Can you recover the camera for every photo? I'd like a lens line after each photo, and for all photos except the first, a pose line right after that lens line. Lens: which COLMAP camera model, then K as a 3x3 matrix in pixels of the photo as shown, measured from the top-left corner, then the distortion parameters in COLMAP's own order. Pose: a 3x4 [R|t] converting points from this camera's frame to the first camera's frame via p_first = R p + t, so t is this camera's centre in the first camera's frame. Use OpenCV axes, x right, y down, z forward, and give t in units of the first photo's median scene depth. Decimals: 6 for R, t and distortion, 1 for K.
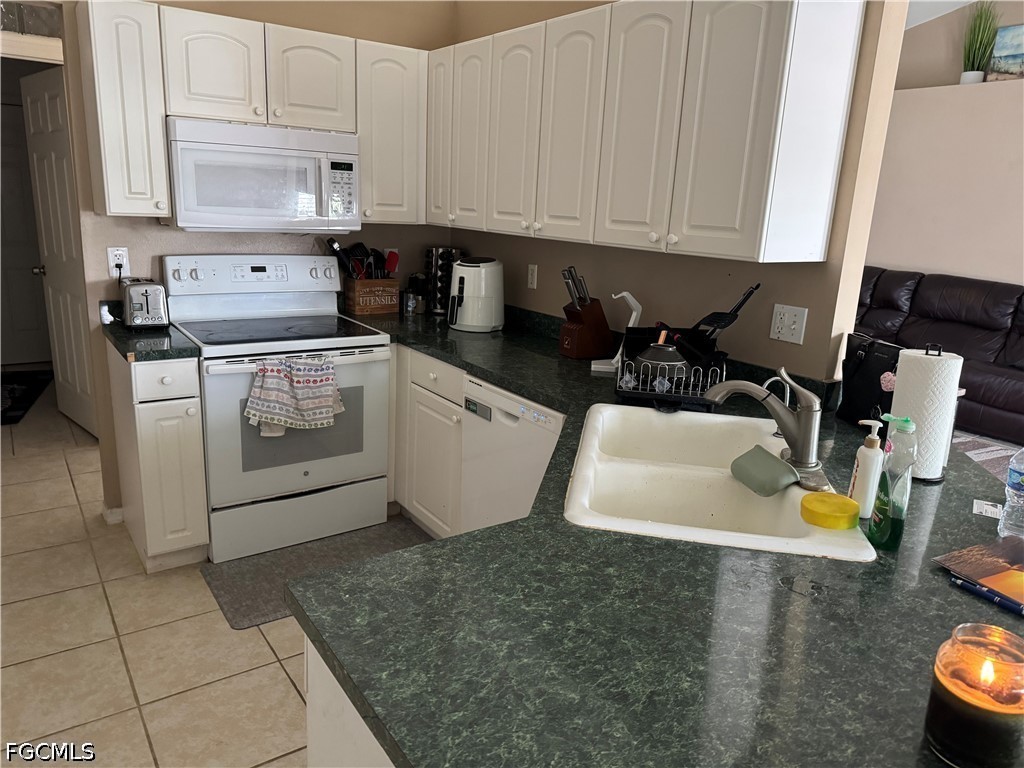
lens RADIAL K [[717.2, 0, 515.3], [0, 717.2, 387.2], [0, 0, 1]] dist [0.003113, -0.004243]
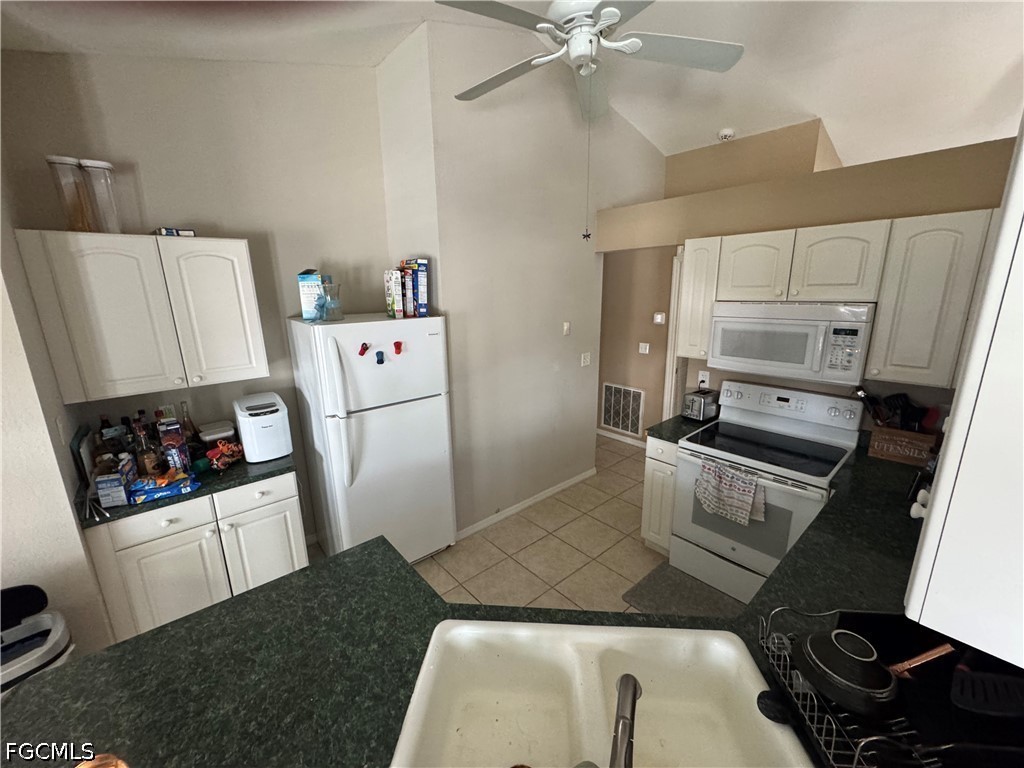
lens RADIAL K [[407.2, 0, 515.7], [0, 407.2, 382.7], [0, 0, 1]] dist [-0.000262, 0.000581]
pose [[0.091962, 0.178593, -0.979616, 0.409664], [-0.224451, 0.962185, 0.154345, -0.229927], [0.970136, 0.205682, 0.128570, 0.450212]]
